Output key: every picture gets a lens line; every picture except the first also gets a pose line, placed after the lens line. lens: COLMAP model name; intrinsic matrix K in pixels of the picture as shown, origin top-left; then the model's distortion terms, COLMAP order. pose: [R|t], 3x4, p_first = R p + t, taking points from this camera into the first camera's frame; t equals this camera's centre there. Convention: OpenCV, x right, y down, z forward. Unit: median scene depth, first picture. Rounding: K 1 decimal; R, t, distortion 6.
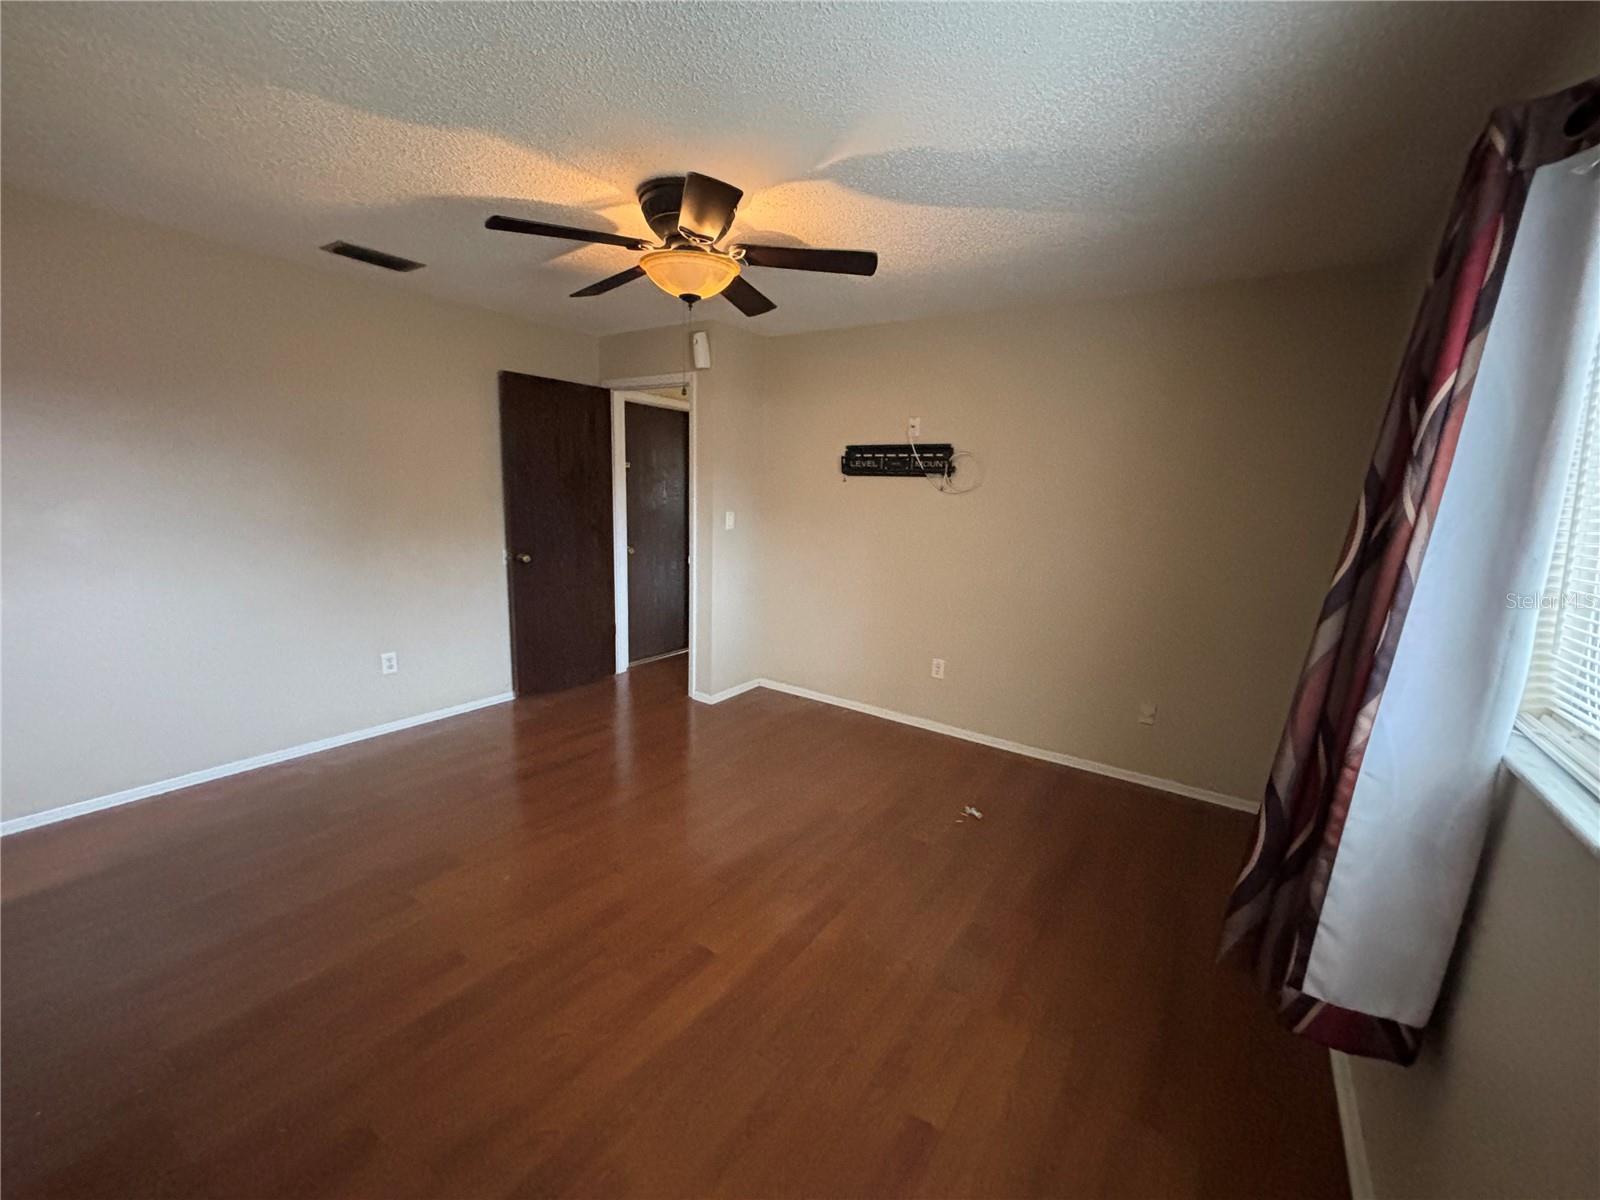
lens RADIAL K [[639.9, 0, 803.0], [0, 639.9, 601.3], [0, 0, 1]] dist [0.003572, -0.001800]
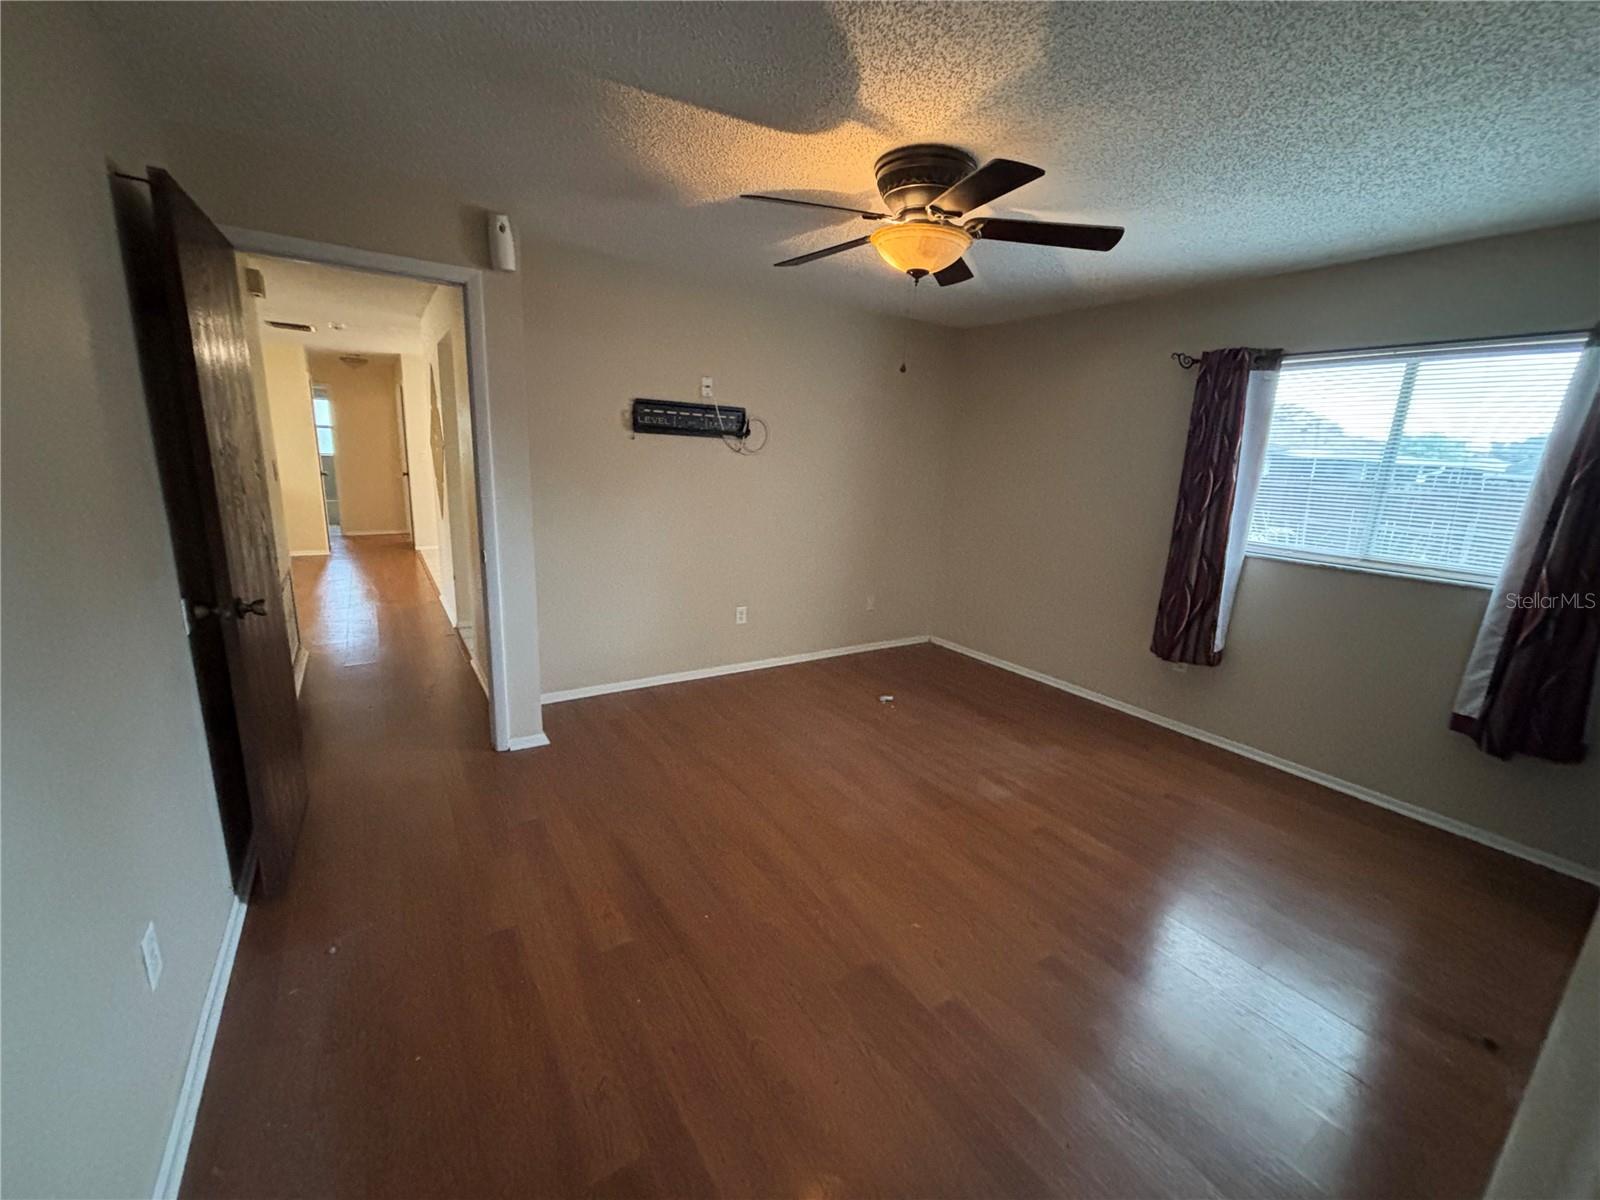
lens RADIAL K [[639.9, 0, 801.1], [0, 639.9, 598.1], [0, 0, 1]] dist [0.003572, -0.001800]
pose [[0.379740, -0.219034, 0.898789, -0.741279], [0.128514, 0.974636, 0.183220, -0.113192], [-0.916123, 0.045931, 0.398257, 0.475362]]
